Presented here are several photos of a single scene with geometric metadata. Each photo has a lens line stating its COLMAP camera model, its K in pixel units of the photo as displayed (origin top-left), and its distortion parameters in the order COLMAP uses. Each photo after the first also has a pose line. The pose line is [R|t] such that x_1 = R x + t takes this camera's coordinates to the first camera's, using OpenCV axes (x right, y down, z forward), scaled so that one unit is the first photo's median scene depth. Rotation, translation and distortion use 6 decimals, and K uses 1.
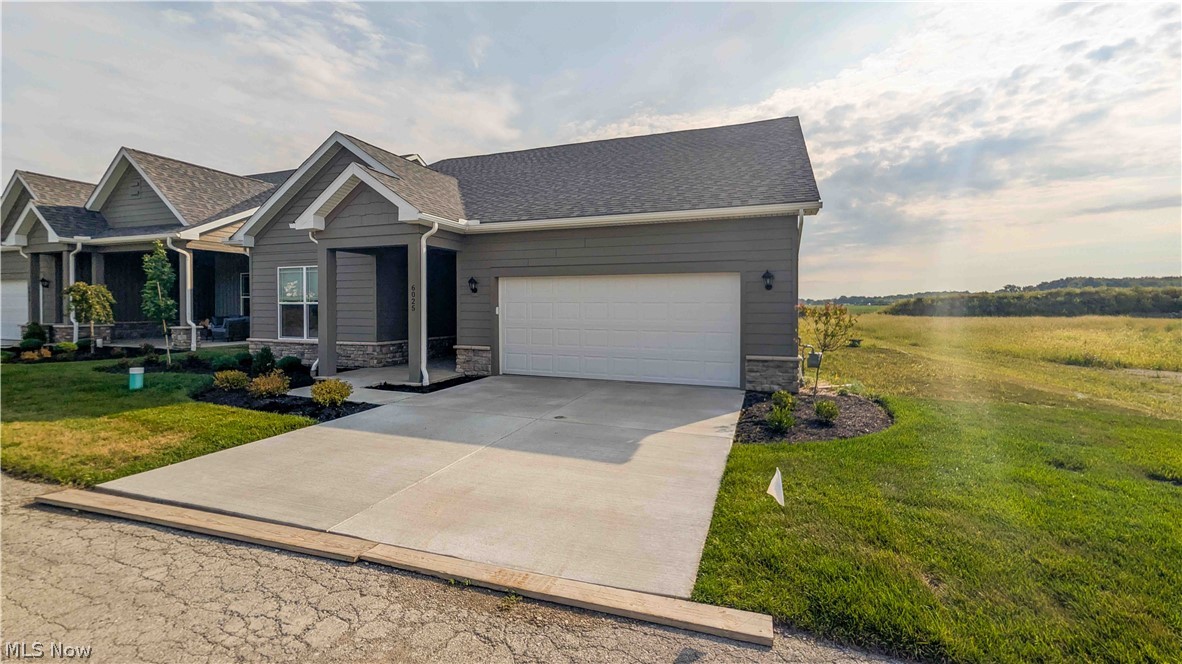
lens RADIAL K [[509.1, 0, 586.5], [0, 509.1, 288.7], [0, 0, 1]] dist [0.000871, 0.000038]
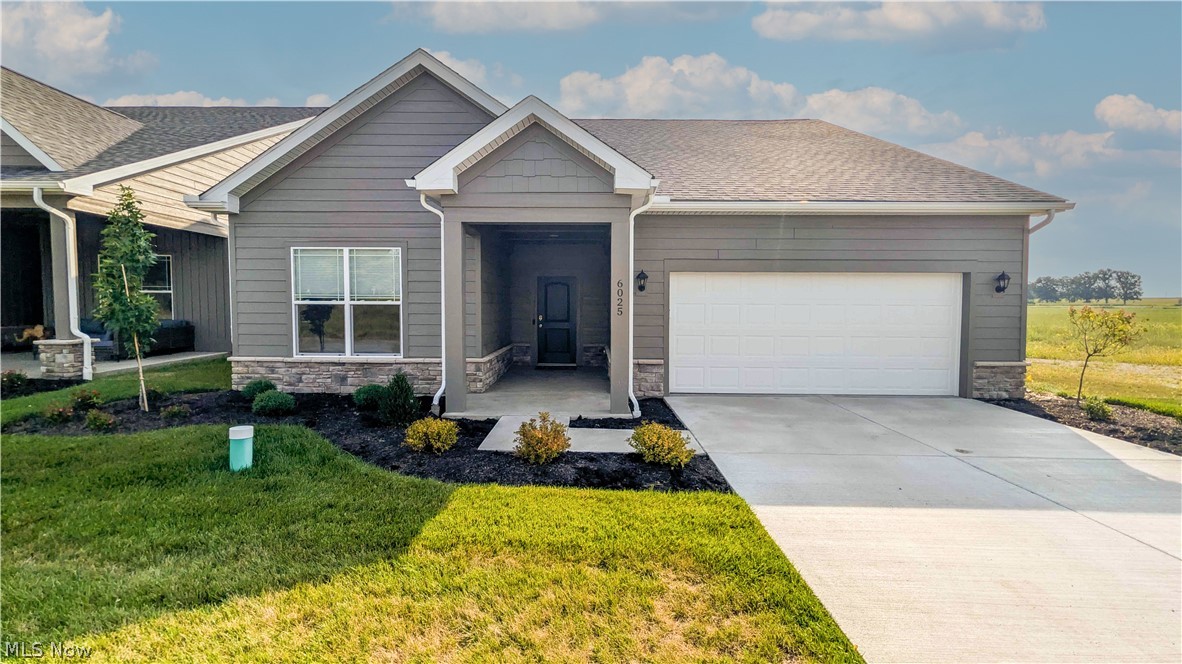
lens RADIAL K [[502.1, 0, 592.6], [0, 502.1, 310.5], [0, 0, 1]] dist [0.001980, -0.000052]
pose [[0.937670, 0.000021, 0.347527, -0.481438], [-0.015850, 0.998962, 0.042703, 0.005213], [-0.347166, -0.045550, 0.936697, 0.268538]]
